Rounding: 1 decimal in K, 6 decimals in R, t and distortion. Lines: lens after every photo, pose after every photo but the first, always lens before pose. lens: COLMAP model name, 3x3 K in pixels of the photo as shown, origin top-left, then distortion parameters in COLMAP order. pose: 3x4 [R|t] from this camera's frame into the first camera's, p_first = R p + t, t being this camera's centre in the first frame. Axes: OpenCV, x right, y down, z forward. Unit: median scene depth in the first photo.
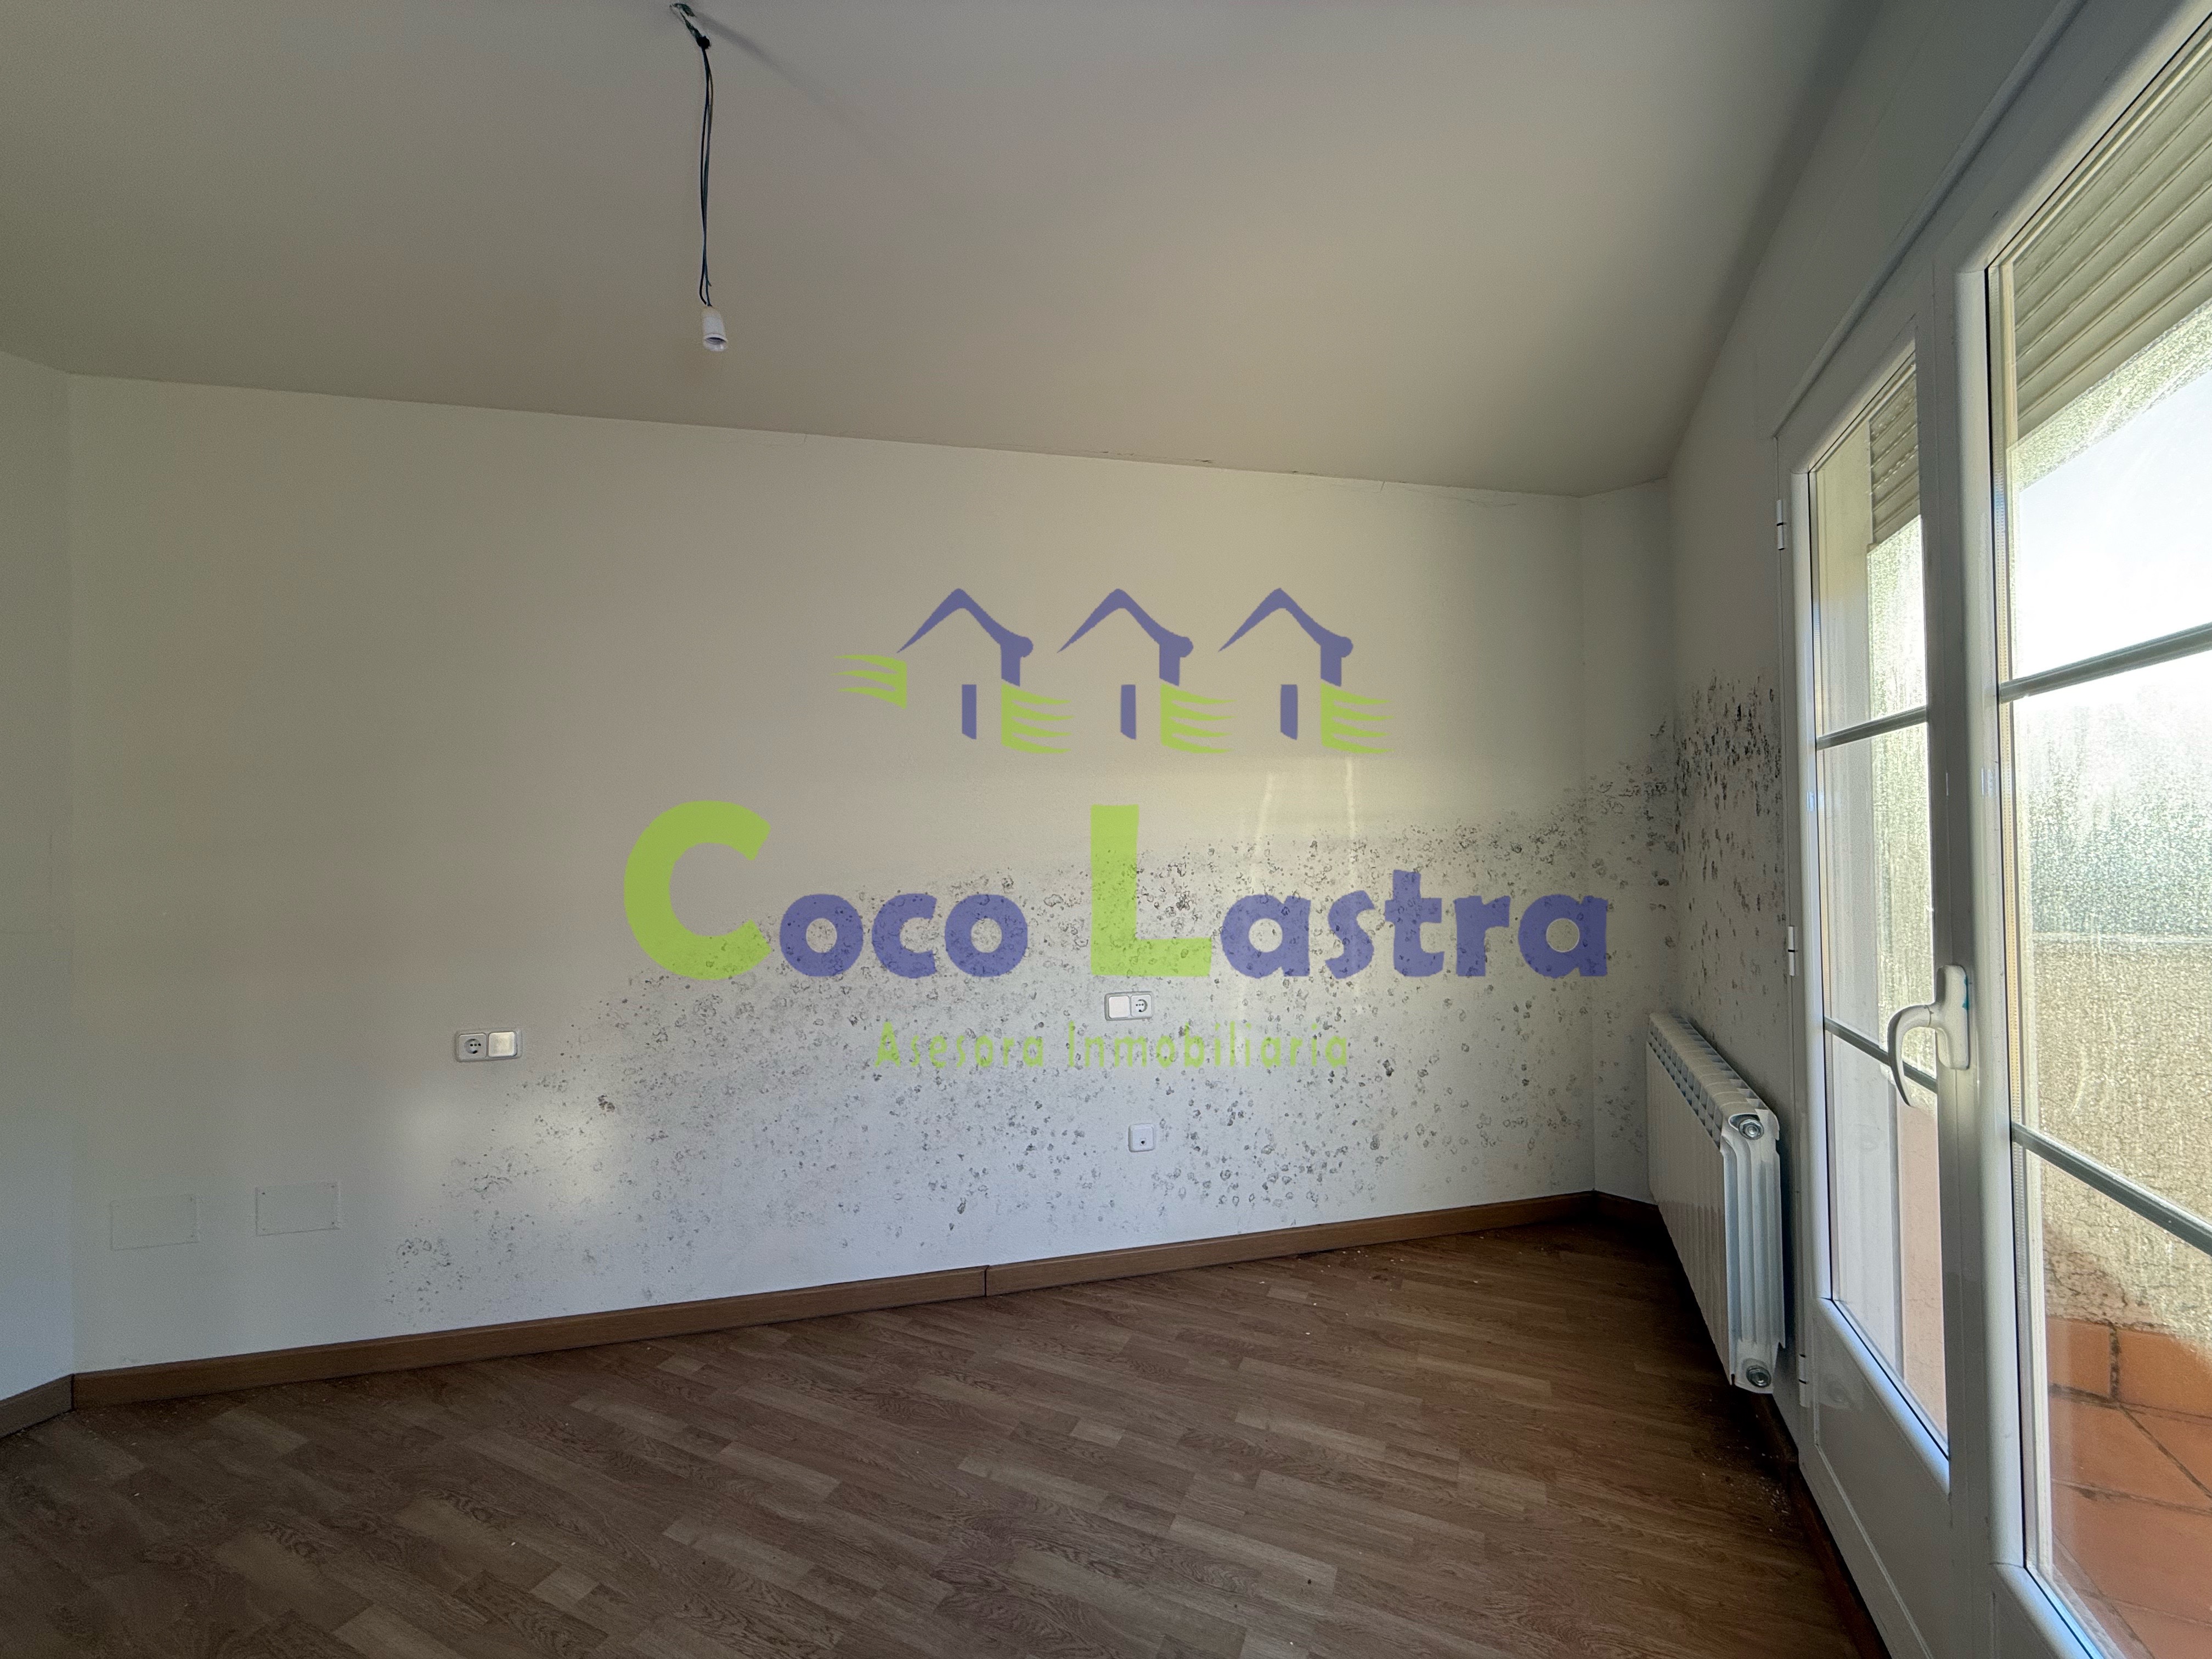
lens RADIAL K [[875.2, 0, 1094.9], [0, 875.2, 832.3], [0, 0, 1]] dist [-0.000064, -0.000672]
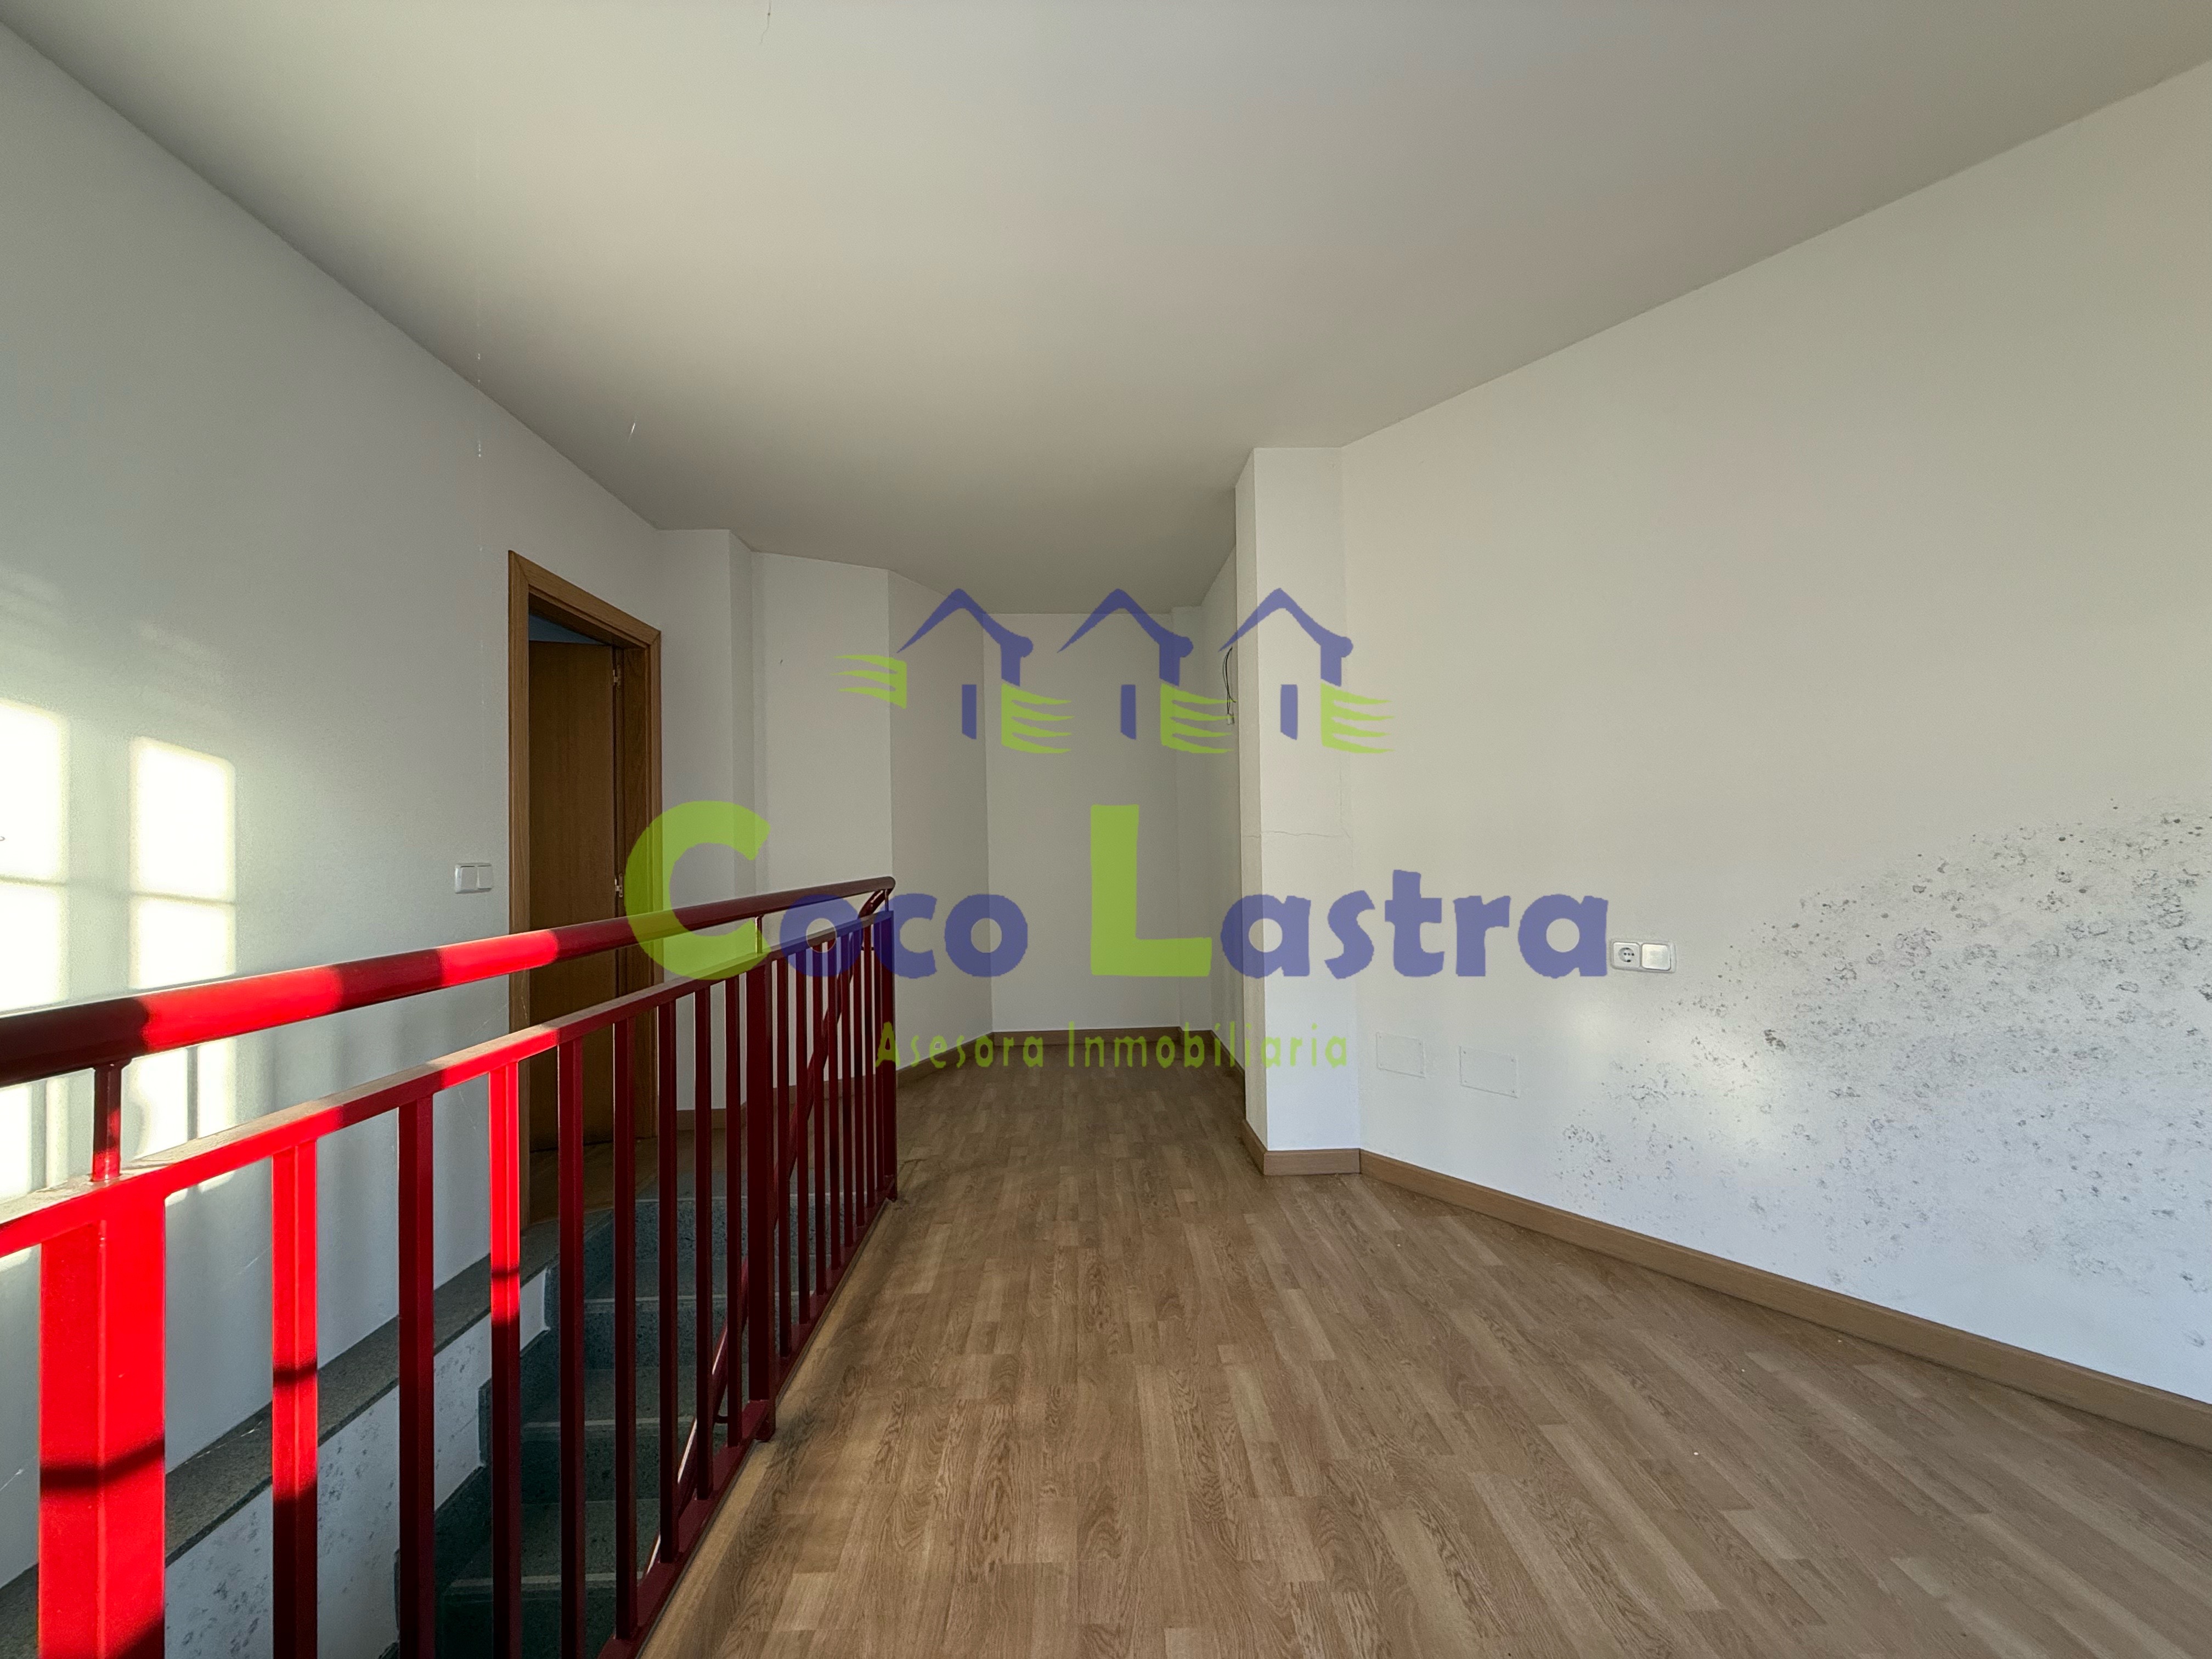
lens RADIAL K [[878.3, 0, 1094.5], [0, 878.3, 832.1], [0, 0, 1]] dist [-0.002066, 0.000684]
pose [[0.429326, -0.011304, -0.903079, -0.054370], [0.025757, 0.999668, -0.000269, 0.086898], [0.902782, -0.023145, 0.429474, 0.007624]]
